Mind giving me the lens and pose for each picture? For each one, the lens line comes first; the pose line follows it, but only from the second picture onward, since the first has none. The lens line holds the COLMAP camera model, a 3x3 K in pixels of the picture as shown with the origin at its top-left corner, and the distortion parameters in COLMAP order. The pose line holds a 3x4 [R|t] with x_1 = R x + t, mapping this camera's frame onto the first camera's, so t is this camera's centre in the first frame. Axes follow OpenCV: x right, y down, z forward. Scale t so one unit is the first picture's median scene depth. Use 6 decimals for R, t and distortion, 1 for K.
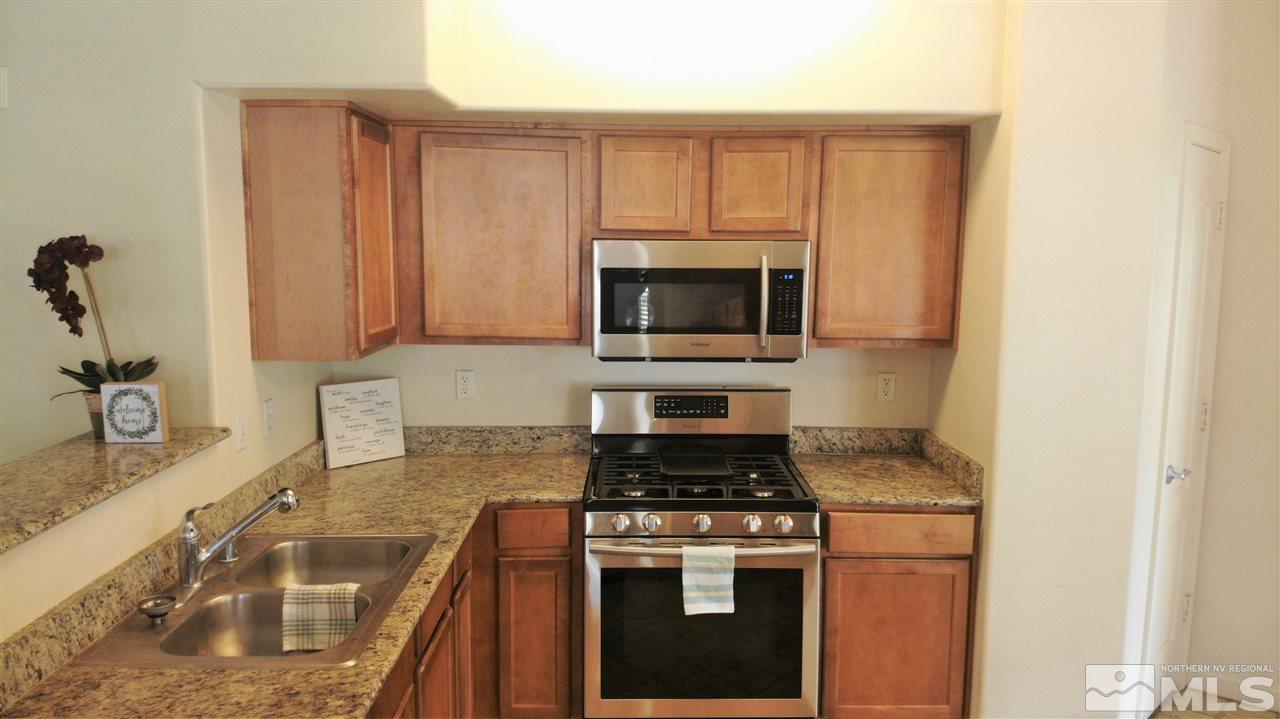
lens RADIAL K [[878.2, 0, 640.0], [0, 878.2, 359.5], [0, 0, 1]] dist [0.060396, -0.139909]
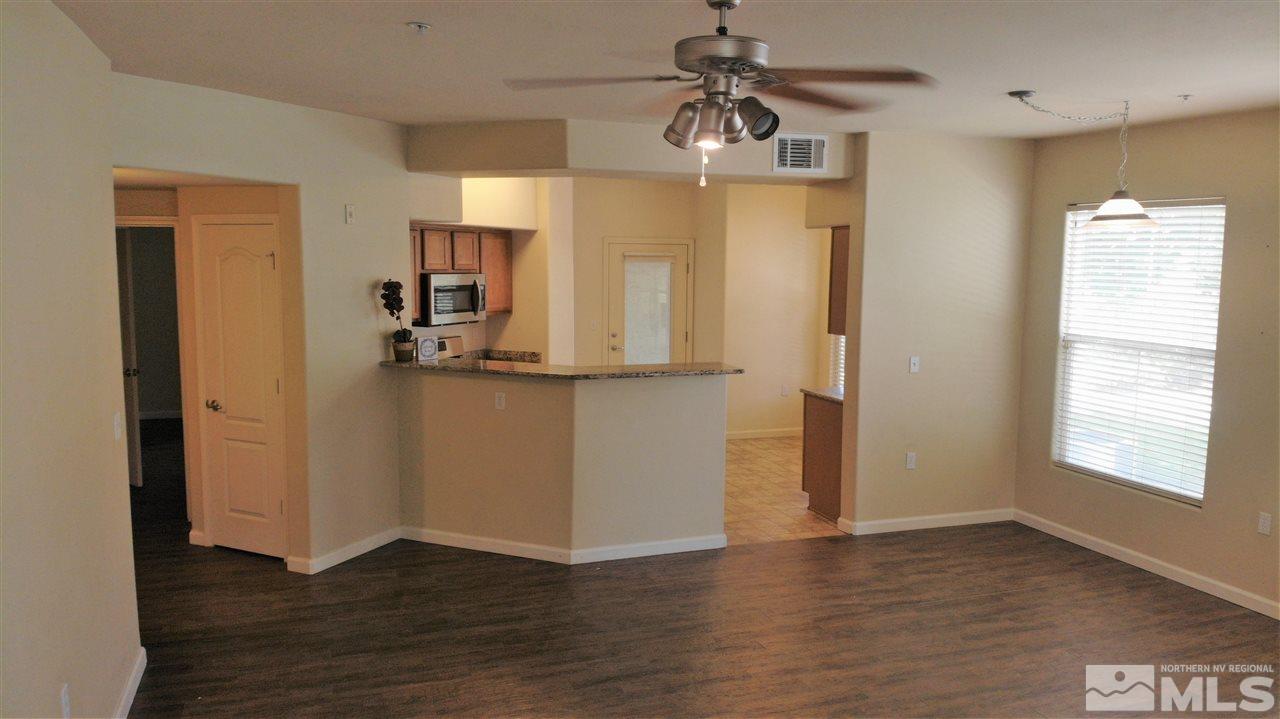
lens RADIAL K [[925.6, 0, 640.0], [0, 925.6, 359.5], [0, 0, 1]] dist [-0.089774, -0.155719]
pose [[0.410718, -0.095989, 0.906696, -2.026614], [0.103040, 0.992959, 0.058446, 0.001400], [-0.905922, 0.069421, 0.417716, -0.486149]]
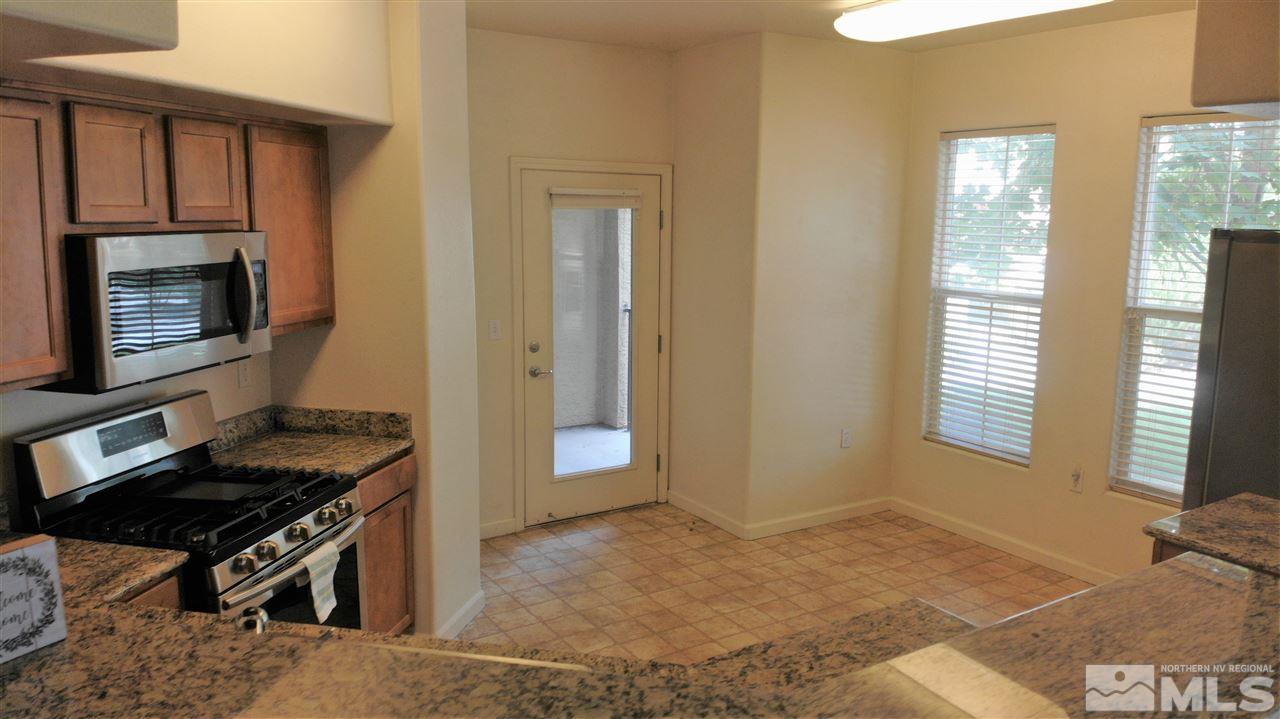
lens RADIAL K [[911.1, 0, 643.5], [0, 911.1, 338.7], [0, 0, 1]] dist [0.069282, -0.273640]
pose [[0.195459, -0.133518, 0.971581, -0.724848], [0.112110, 0.987237, 0.113116, -0.083659], [-0.974283, 0.086814, 0.207933, 0.381620]]
